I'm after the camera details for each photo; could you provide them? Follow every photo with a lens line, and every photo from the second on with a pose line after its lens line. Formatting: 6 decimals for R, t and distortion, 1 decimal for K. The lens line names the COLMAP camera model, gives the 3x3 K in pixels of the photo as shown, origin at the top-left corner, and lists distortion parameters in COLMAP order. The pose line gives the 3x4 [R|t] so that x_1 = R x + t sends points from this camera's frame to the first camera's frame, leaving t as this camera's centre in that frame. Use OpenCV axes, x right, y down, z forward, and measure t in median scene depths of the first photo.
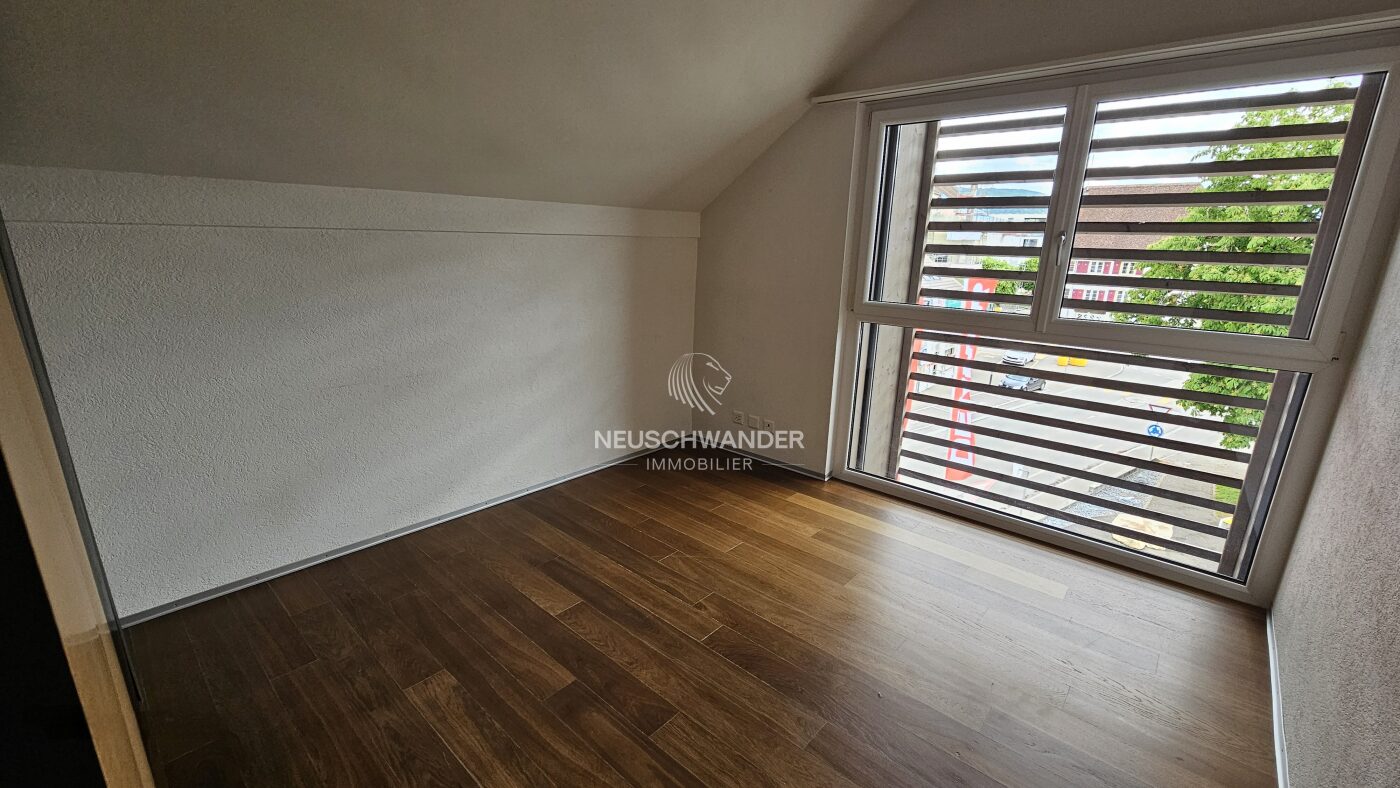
lens RADIAL K [[576.0, 0, 697.8], [0, 576.0, 397.0], [0, 0, 1]] dist [0.000645, 0.000121]
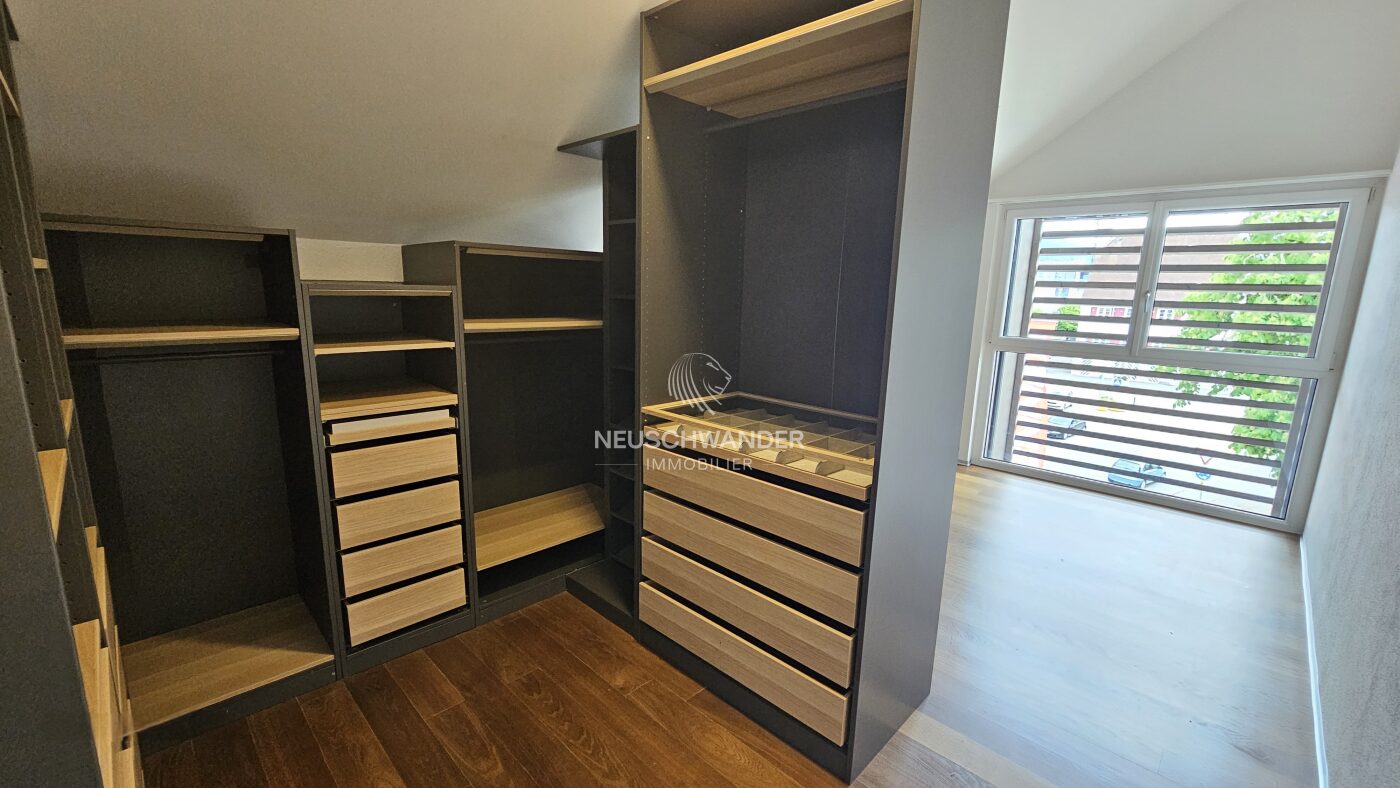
lens RADIAL K [[576.0, 0, 697.1], [0, 576.0, 394.6], [0, 0, 1]] dist [0.000645, 0.000121]
pose [[0.998724, 0.012571, -0.048909, -0.467787], [-0.016416, 0.996738, -0.079022, 0.125040], [0.047756, 0.079725, 0.995672, -0.544484]]
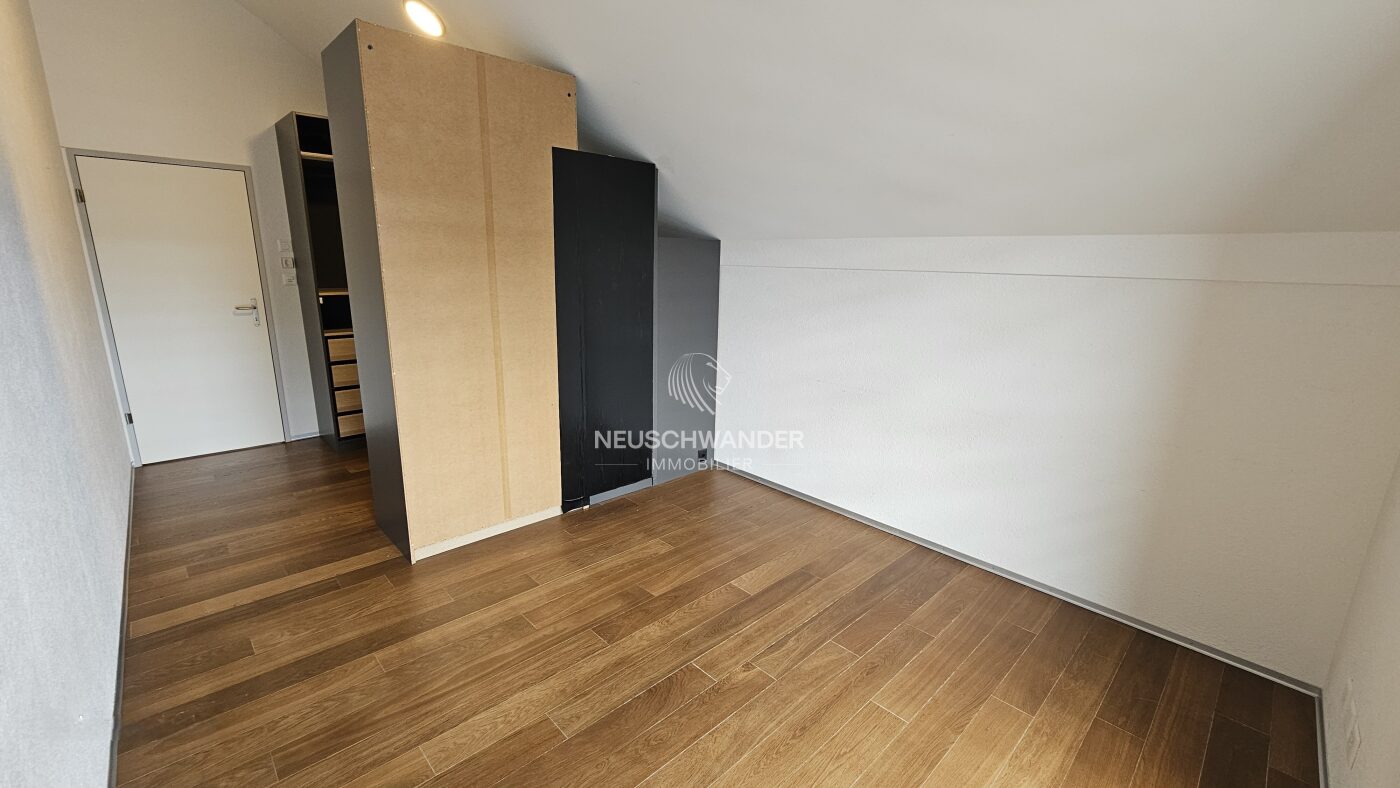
lens RADIAL K [[576.0, 0, 695.8], [0, 576.0, 397.1], [0, 0, 1]] dist [0.000645, 0.000121]
pose [[-0.082263, 0.204706, -0.975360, 0.684083], [-0.283753, 0.933360, 0.219824, -0.181827], [0.955362, 0.294845, -0.018695, 0.673697]]
